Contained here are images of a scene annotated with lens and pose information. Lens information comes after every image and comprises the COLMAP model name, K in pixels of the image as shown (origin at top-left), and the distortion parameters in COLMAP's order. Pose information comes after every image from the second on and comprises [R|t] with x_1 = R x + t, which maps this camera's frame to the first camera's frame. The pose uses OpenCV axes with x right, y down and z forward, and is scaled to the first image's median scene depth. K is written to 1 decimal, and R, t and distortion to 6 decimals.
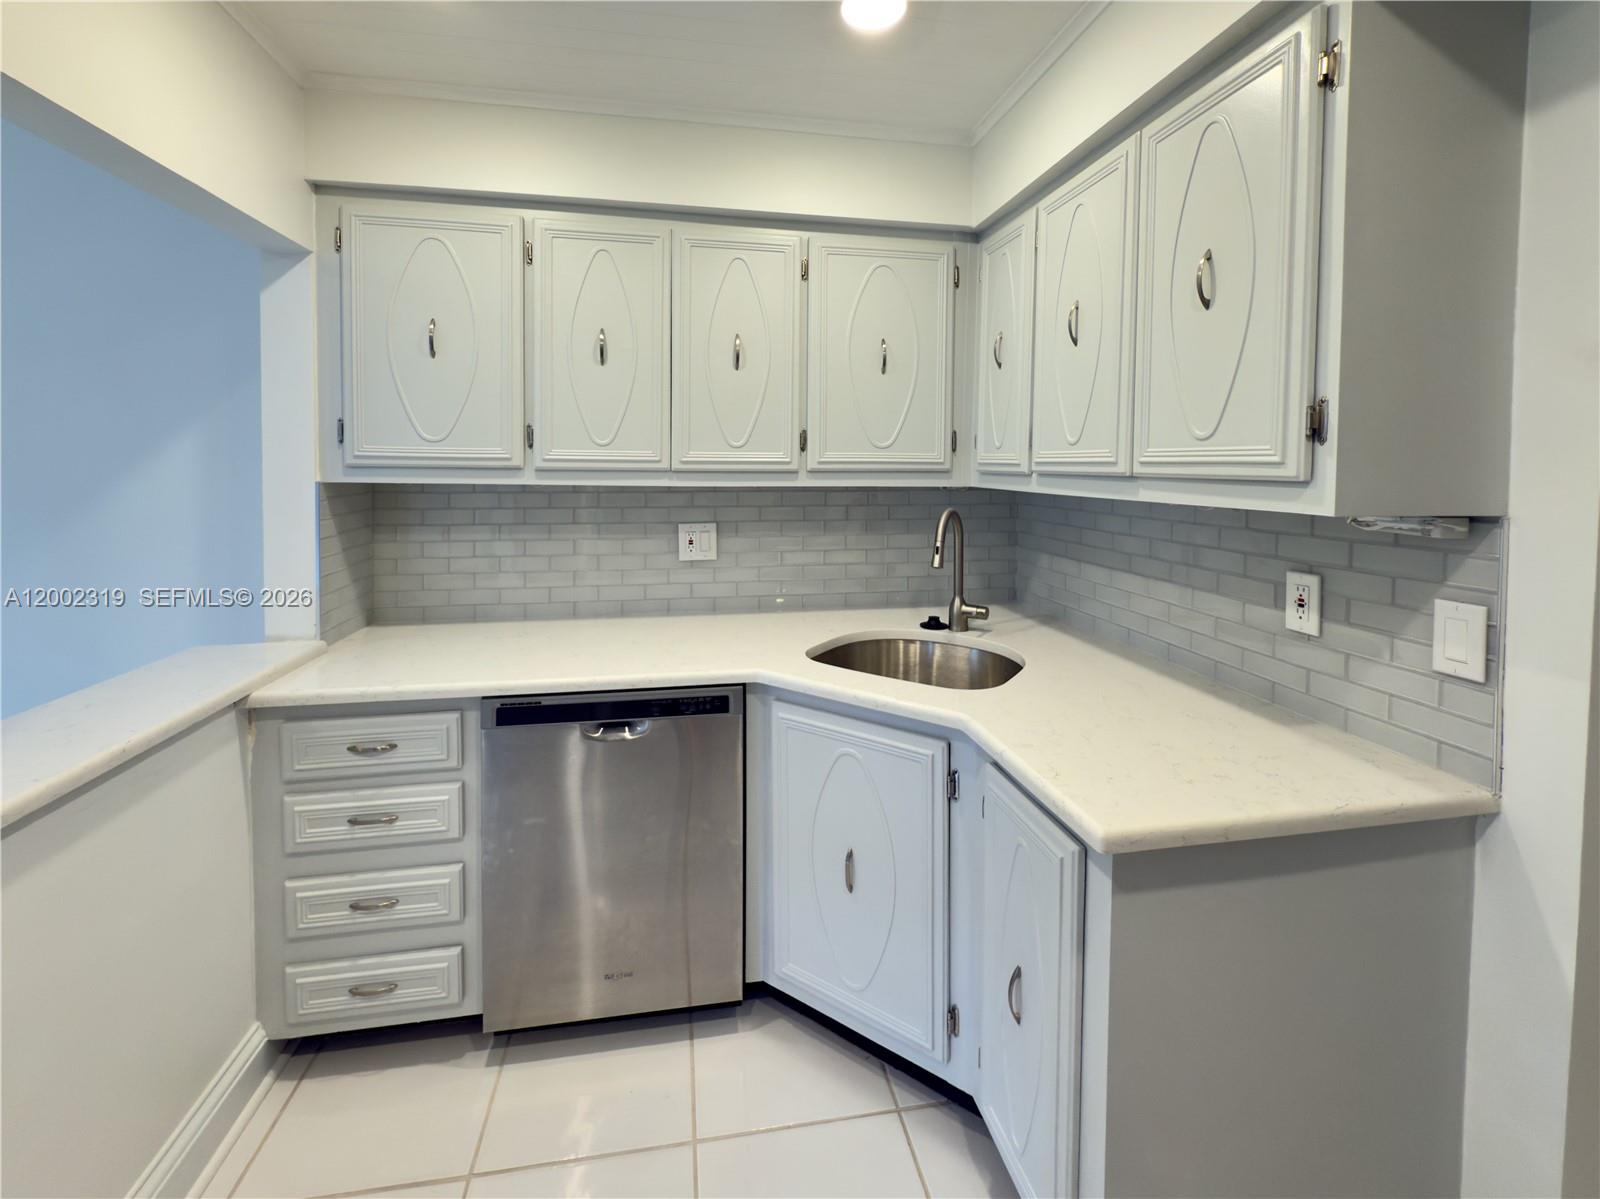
lens RADIAL K [[632.6, 0, 800.9], [0, 632.6, 582.2], [0, 0, 1]] dist [0.000450, 0.000195]
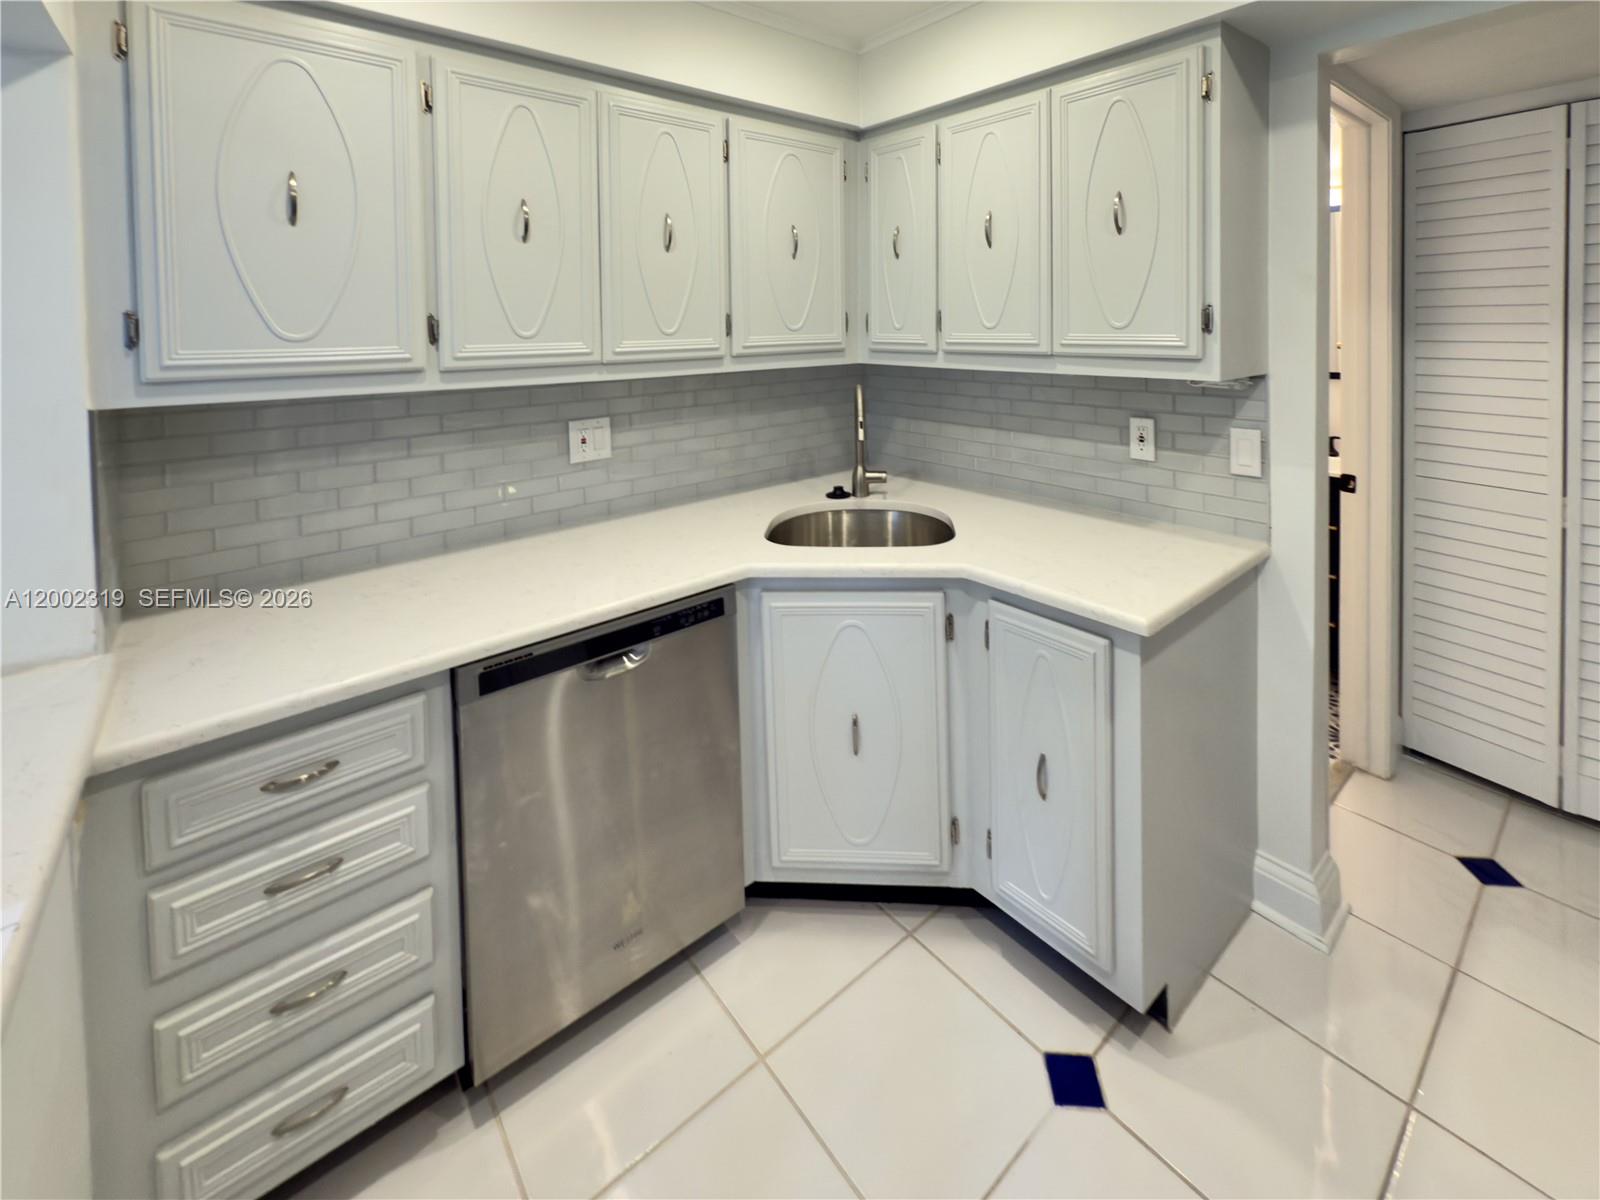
lens RADIAL K [[668.4, 0, 826.9], [0, 668.4, 457.0], [0, 0, 1]] dist [0.000270, -0.000175]
pose [[0.862326, -0.116936, 0.492665, -0.457689], [0.112141, 0.992911, 0.039388, -0.053753], [-0.493779, 0.021283, 0.869327, 0.041946]]
